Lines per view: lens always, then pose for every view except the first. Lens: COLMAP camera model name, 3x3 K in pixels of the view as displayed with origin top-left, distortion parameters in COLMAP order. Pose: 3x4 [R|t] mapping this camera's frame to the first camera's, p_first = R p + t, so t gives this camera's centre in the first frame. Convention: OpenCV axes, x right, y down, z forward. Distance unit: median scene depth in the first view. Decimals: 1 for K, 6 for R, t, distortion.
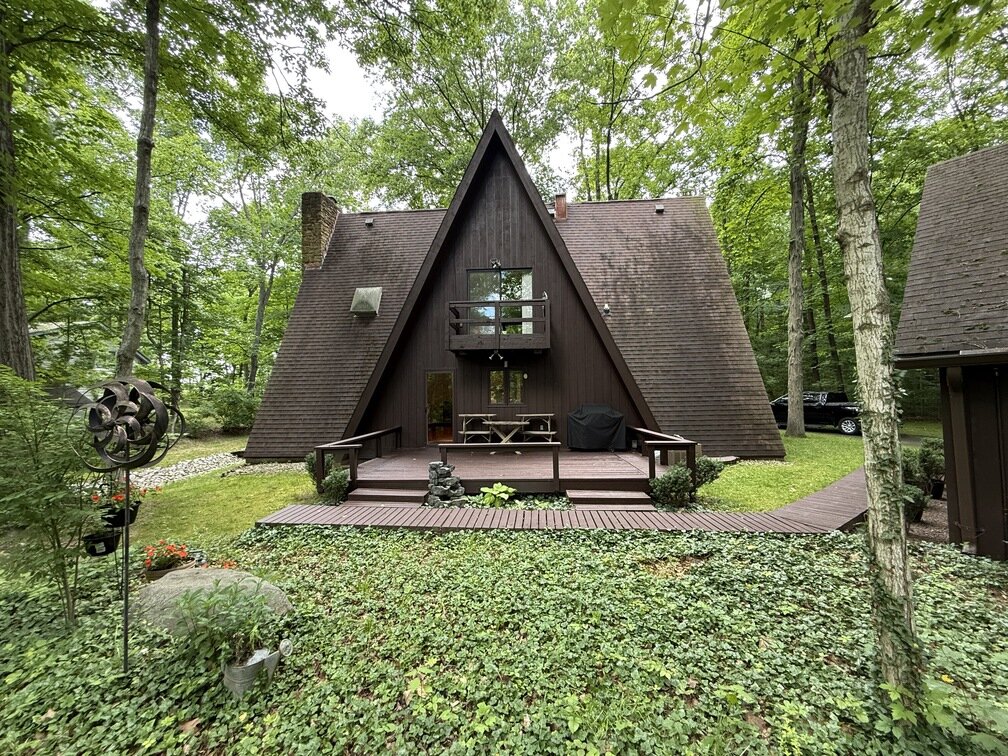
lens RADIAL K [[402.9, 0, 504.0], [0, 402.9, 378.0], [0, 0, 1]] dist [0.001660, -0.000008]
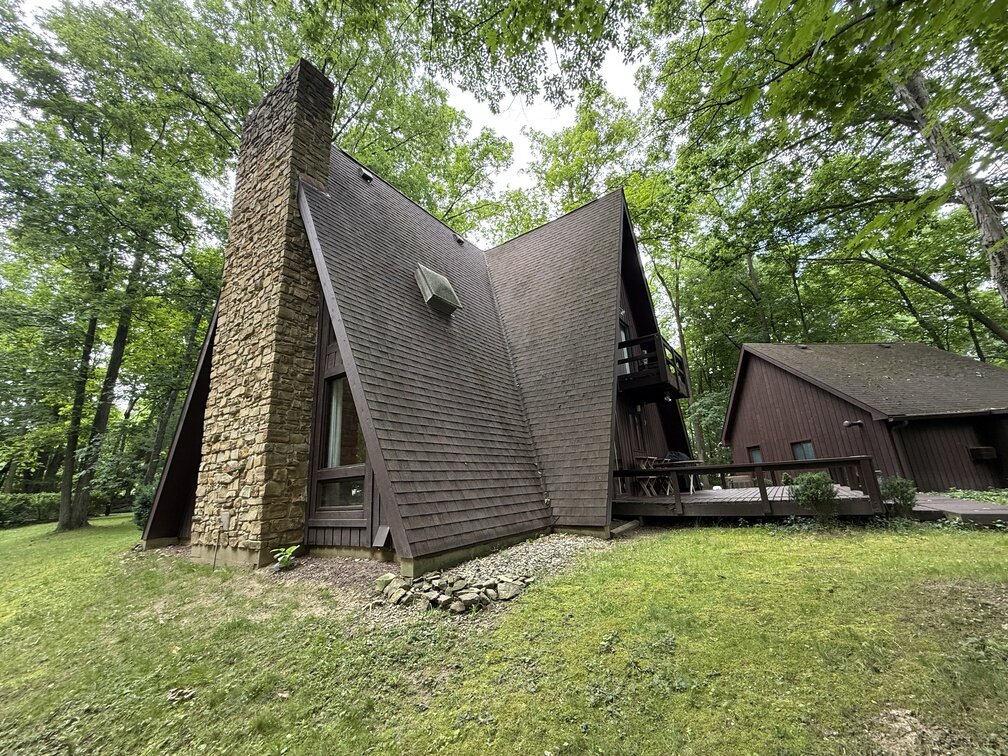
lens RADIAL K [[402.9, 0, 504.0], [0, 402.9, 378.0], [0, 0, 1]] dist [0.001660, -0.000008]
pose [[0.511970, 0.213242, 0.832114, -0.974110], [0.006657, 0.967684, -0.252080, 0.137946], [-0.858978, 0.134597, 0.494005, 0.741841]]
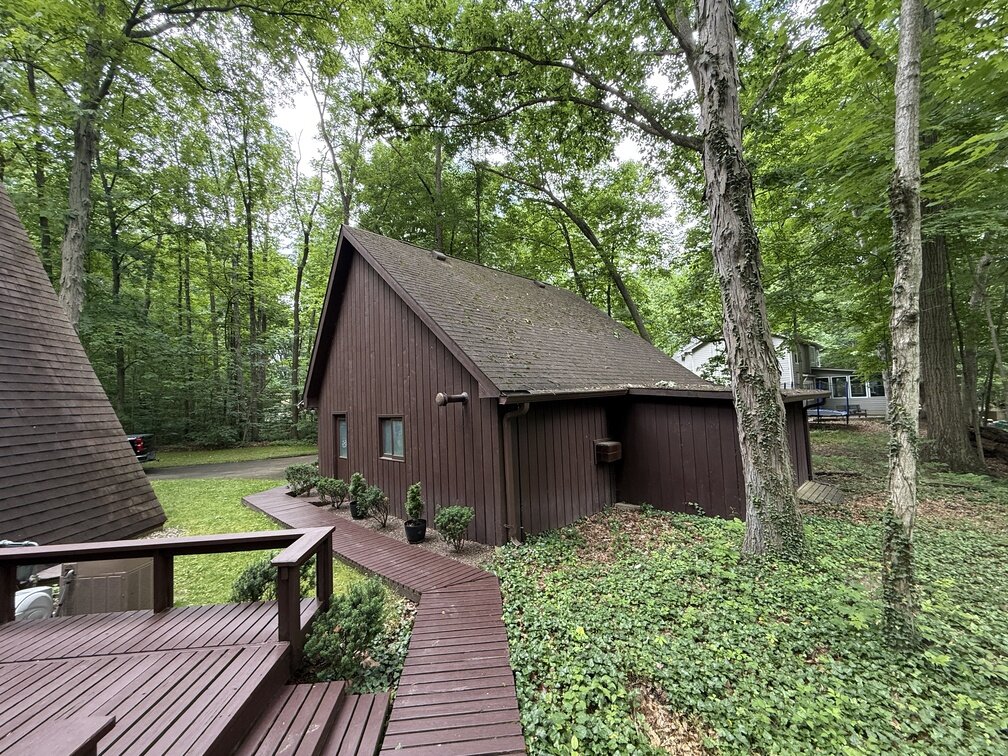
lens RADIAL K [[402.9, 0, 504.0], [0, 402.9, 378.0], [0, 0, 1]] dist [0.001660, -0.000008]
pose [[-0.127273, 0.077321, 0.988849, -0.073651], [-0.005972, 0.996879, -0.078717, -0.000919], [-0.991850, -0.015924, -0.126414, 0.478682]]
